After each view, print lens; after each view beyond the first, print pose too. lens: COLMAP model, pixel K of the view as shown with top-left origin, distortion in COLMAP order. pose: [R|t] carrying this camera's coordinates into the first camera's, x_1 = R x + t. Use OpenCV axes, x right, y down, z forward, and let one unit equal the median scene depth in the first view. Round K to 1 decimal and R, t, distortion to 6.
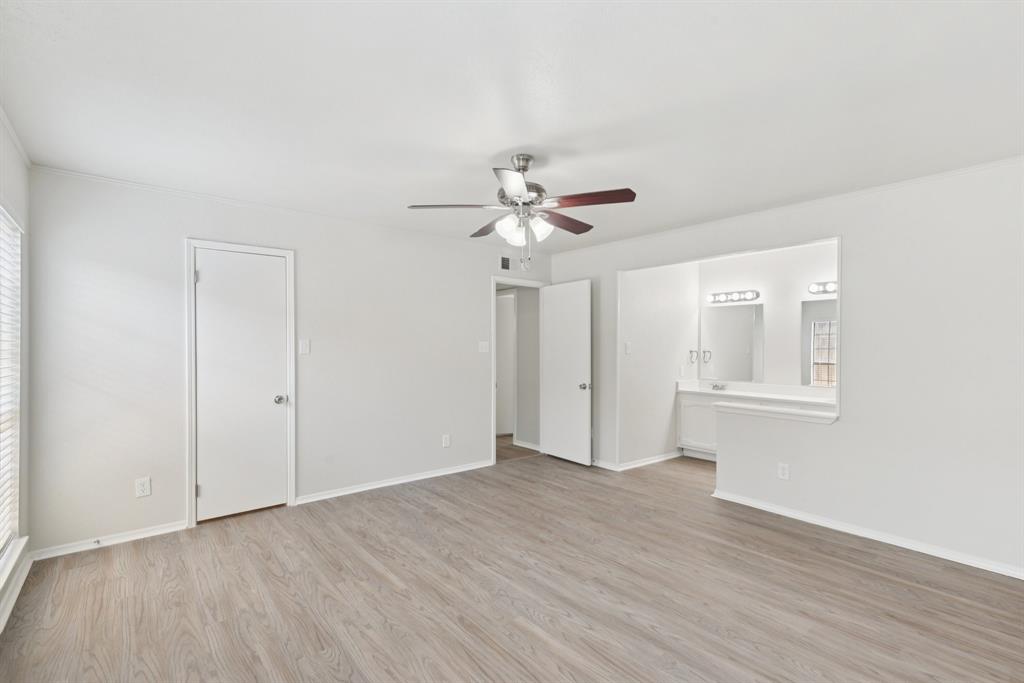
lens RADIAL K [[486.2, 0, 510.7], [0, 486.2, 344.9], [0, 0, 1]] dist [0.000684, -0.000018]
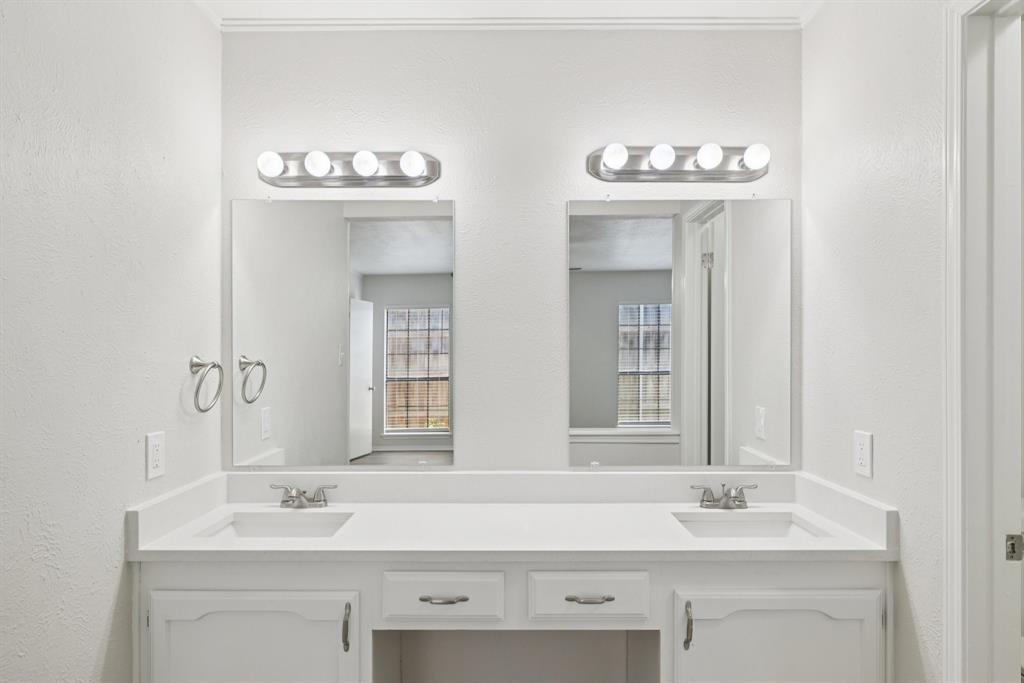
lens RADIAL K [[586.4, 0, 510.0], [0, 586.4, 349.7], [0, 0, 1]] dist [-0.001851, -0.000415]
pose [[0.621680, -0.001336, 0.783270, 0.241166], [0.007400, 0.999964, -0.004168, 0.008324], [-0.783236, 0.008387, 0.621668, 0.700150]]
